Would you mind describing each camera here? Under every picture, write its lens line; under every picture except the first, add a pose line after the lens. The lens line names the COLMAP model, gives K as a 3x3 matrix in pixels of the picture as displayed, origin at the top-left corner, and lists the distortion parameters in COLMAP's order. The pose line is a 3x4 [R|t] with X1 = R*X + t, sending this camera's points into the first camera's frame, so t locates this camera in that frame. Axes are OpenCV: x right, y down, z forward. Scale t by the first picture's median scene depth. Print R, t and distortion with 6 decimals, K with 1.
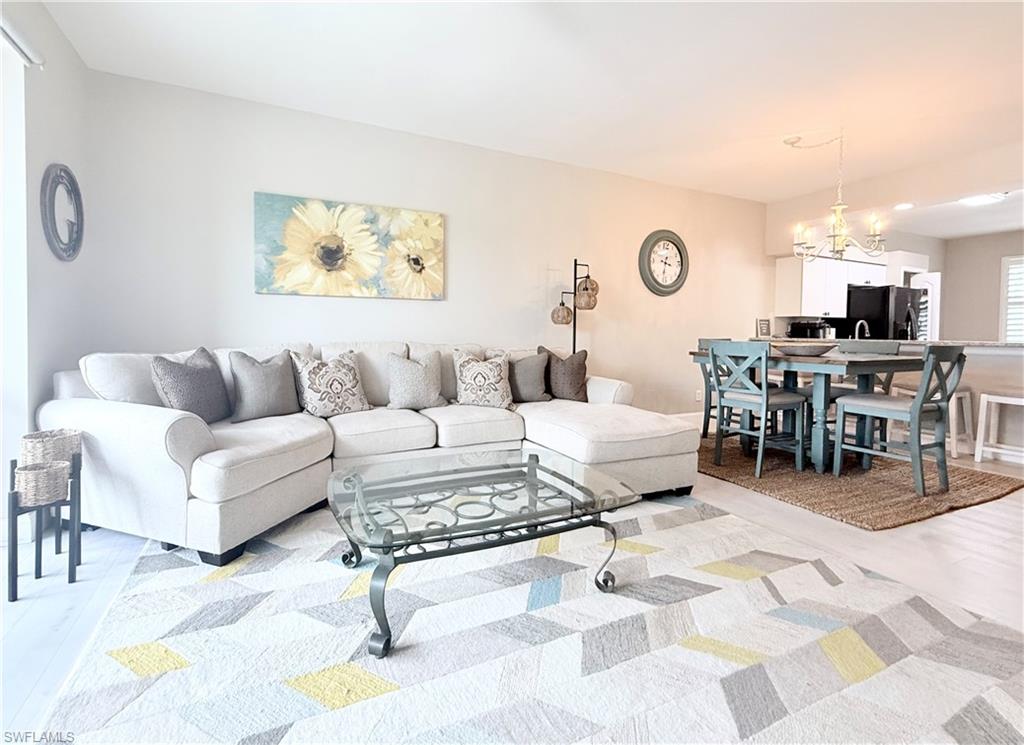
lens RADIAL K [[456.2, 0, 446.0], [0, 456.2, 343.8], [0, 0, 1]] dist [-0.000410, -0.000395]
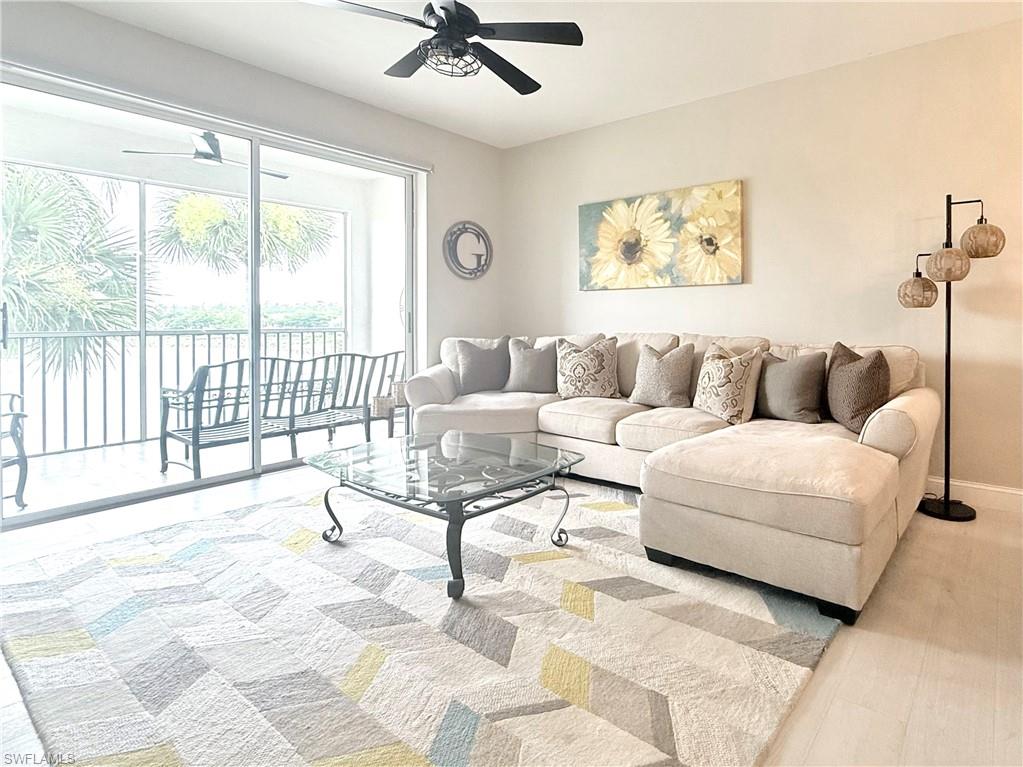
lens RADIAL K [[532.8, 0, 654.2], [0, 532.8, 323.2], [0, 0, 1]] dist [-0.002254, 0.000472]
pose [[0.541360, -0.006386, -0.840767, 0.743655], [-0.017742, 0.999662, -0.019017, -0.003607], [0.840604, 0.025212, 0.541063, 0.367372]]
